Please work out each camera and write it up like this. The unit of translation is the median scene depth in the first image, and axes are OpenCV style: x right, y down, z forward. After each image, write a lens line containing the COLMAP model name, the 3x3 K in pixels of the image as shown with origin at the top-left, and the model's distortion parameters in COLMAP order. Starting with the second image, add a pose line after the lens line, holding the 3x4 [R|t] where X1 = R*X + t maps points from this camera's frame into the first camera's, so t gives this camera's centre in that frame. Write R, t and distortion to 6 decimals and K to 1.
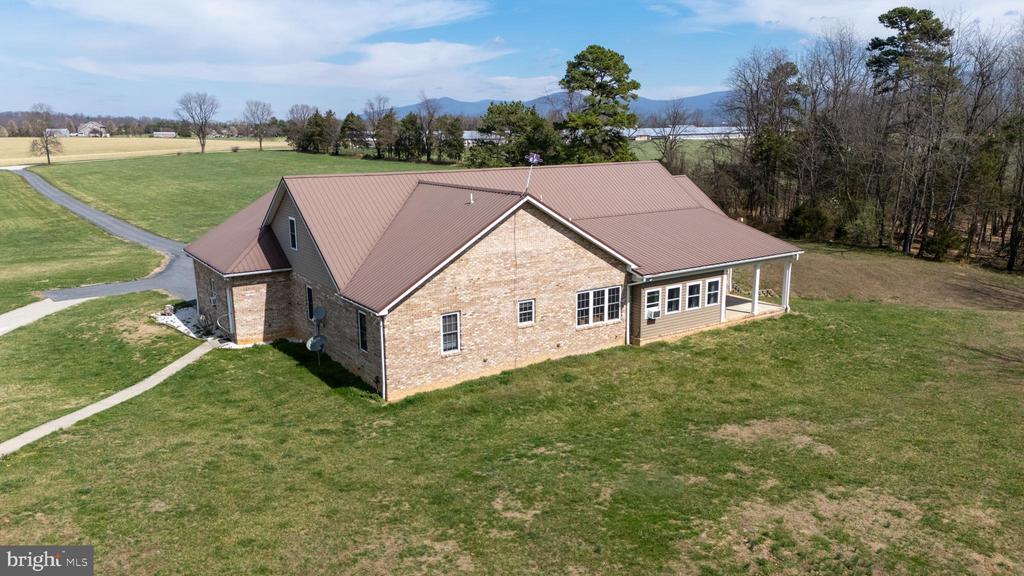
lens RADIAL K [[750.1, 0, 509.1], [0, 750.1, 286.8], [0, 0, 1]] dist [0.072408, -0.068829]
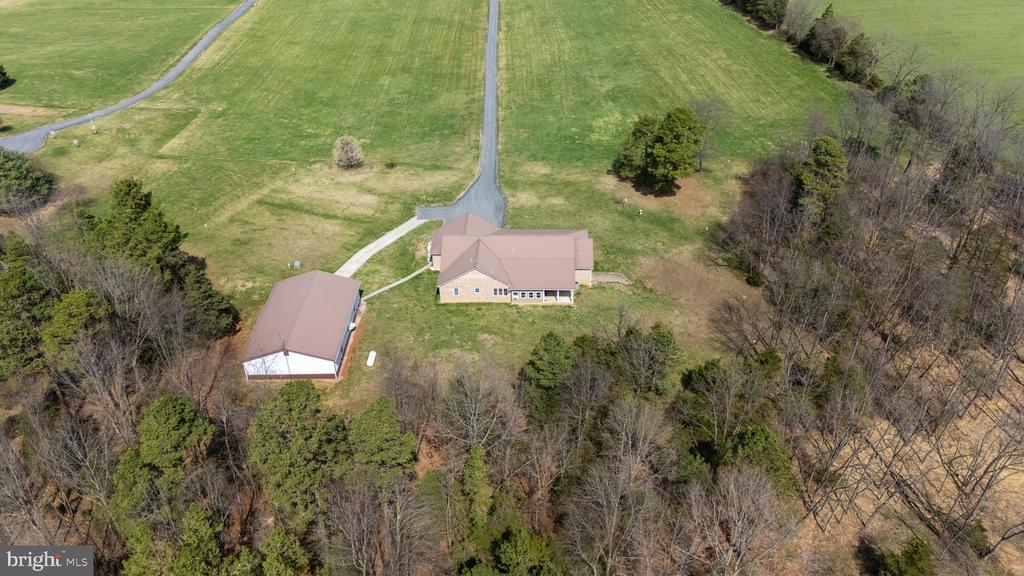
lens RADIAL K [[750.1, 0, 512.3], [0, 750.1, 290.2], [0, 0, 1]] dist [0.072408, -0.068829]
pose [[0.807507, 0.326858, -0.491016, 2.076922], [-0.108375, 0.900472, 0.421194, -1.626624], [0.579817, -0.286903, 0.762560, -1.912085]]
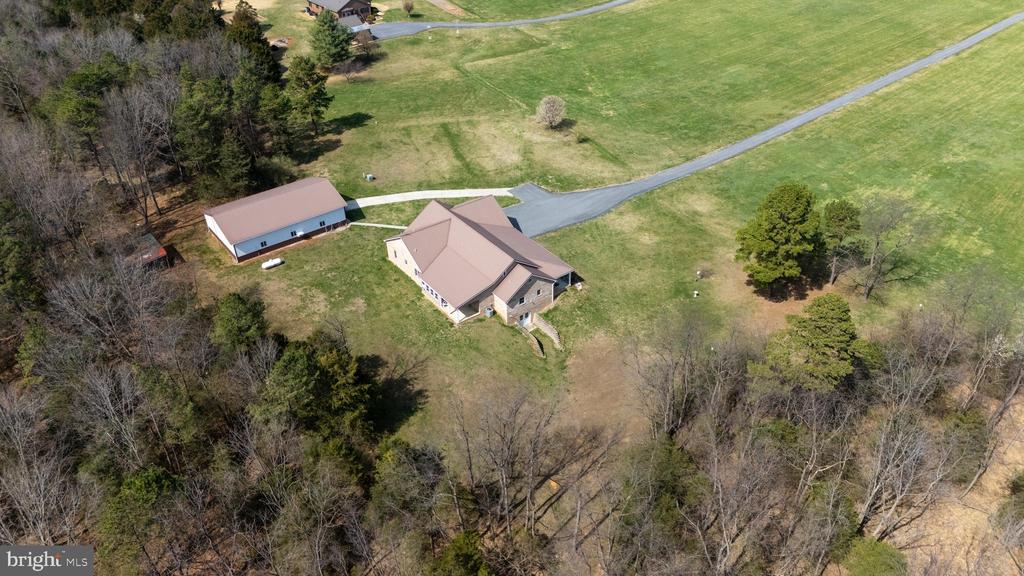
lens RADIAL K [[750.1, 0, 512.4], [0, 750.1, 293.1], [0, 0, 1]] dist [0.072408, -0.068829]
pose [[0.034589, 0.586651, -0.809101, 3.096760], [-0.185296, 0.799313, 0.571633, -2.042398], [0.982074, 0.130151, 0.136352, 0.976008]]
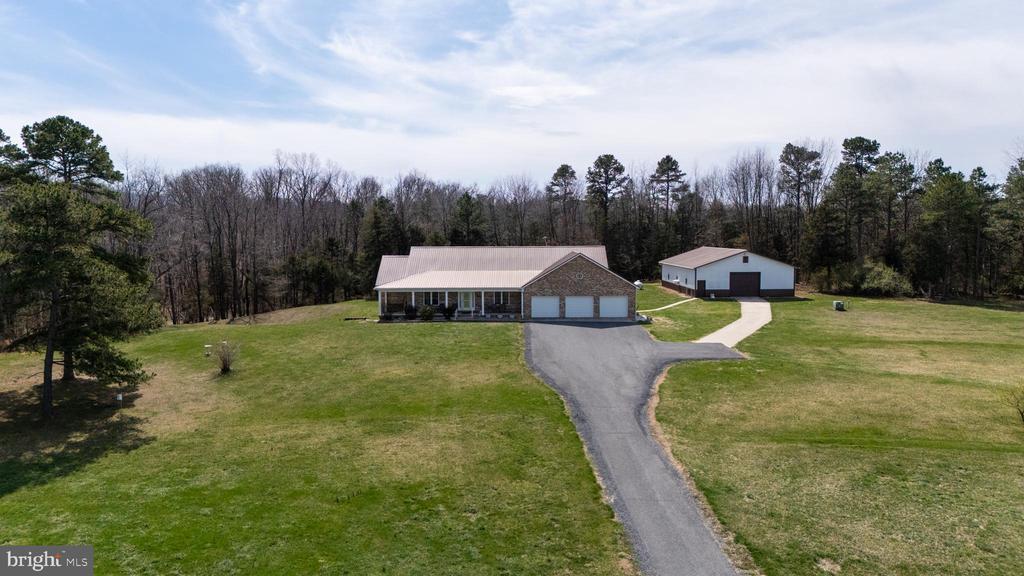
lens RADIAL K [[750.1, 0, 513.2], [0, 750.1, 297.1], [0, 0, 1]] dist [0.072408, -0.068829]
pose [[-0.826902, -0.040229, 0.560905, -1.586779], [0.126632, 0.958499, 0.255429, -0.716650], [-0.547902, 0.282243, -0.787491, 3.443424]]
